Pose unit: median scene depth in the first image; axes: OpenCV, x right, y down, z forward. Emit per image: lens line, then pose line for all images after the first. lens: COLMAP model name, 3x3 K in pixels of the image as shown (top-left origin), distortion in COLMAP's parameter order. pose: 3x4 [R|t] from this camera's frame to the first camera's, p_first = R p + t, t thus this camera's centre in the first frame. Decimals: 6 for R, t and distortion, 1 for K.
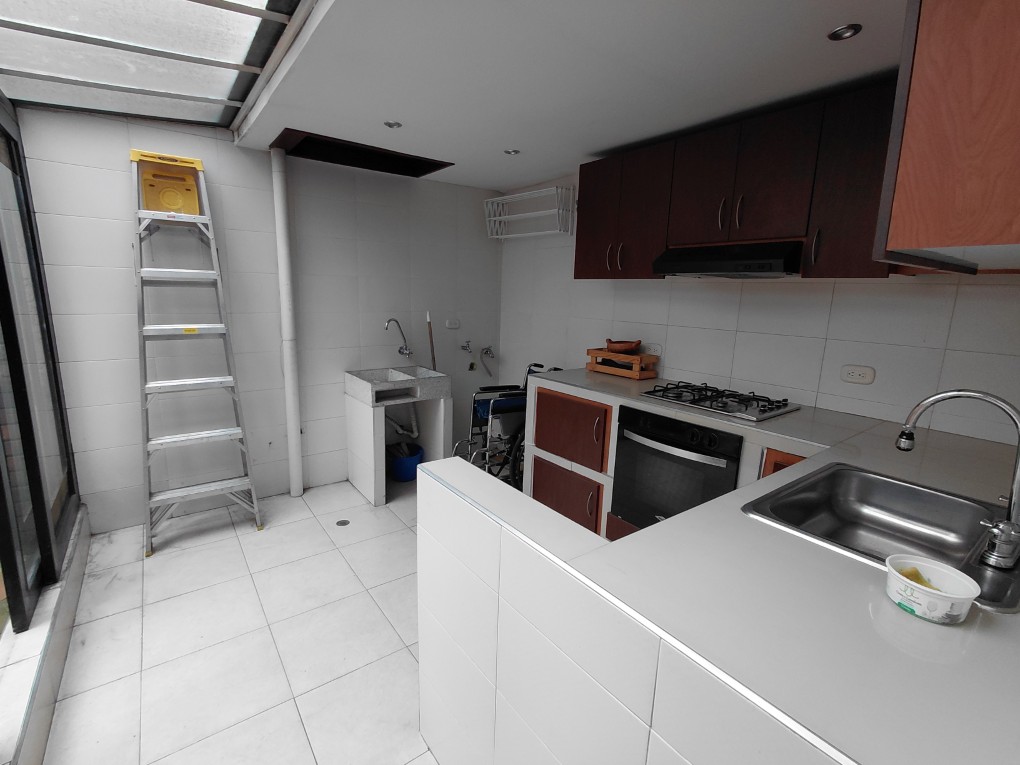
lens RADIAL K [[471.6, 0, 509.5], [0, 471.6, 382.3], [0, 0, 1]] dist [-0.007563, -0.003701]
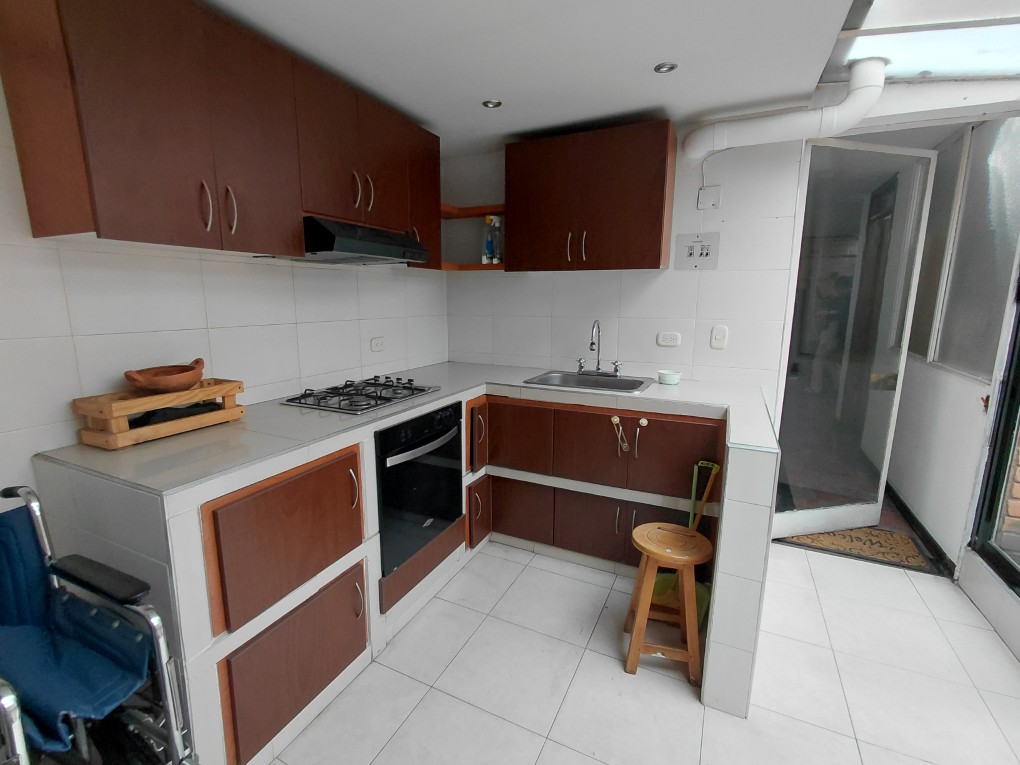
lens RADIAL K [[471.6, 0, 508.1], [0, 471.6, 380.1], [0, 0, 1]] dist [-0.007563, -0.003701]
pose [[-0.472780, -0.188736, 0.860731, -0.444139], [0.155079, 0.943726, 0.292116, -0.196158], [-0.867427, 0.271588, -0.416905, 1.033800]]
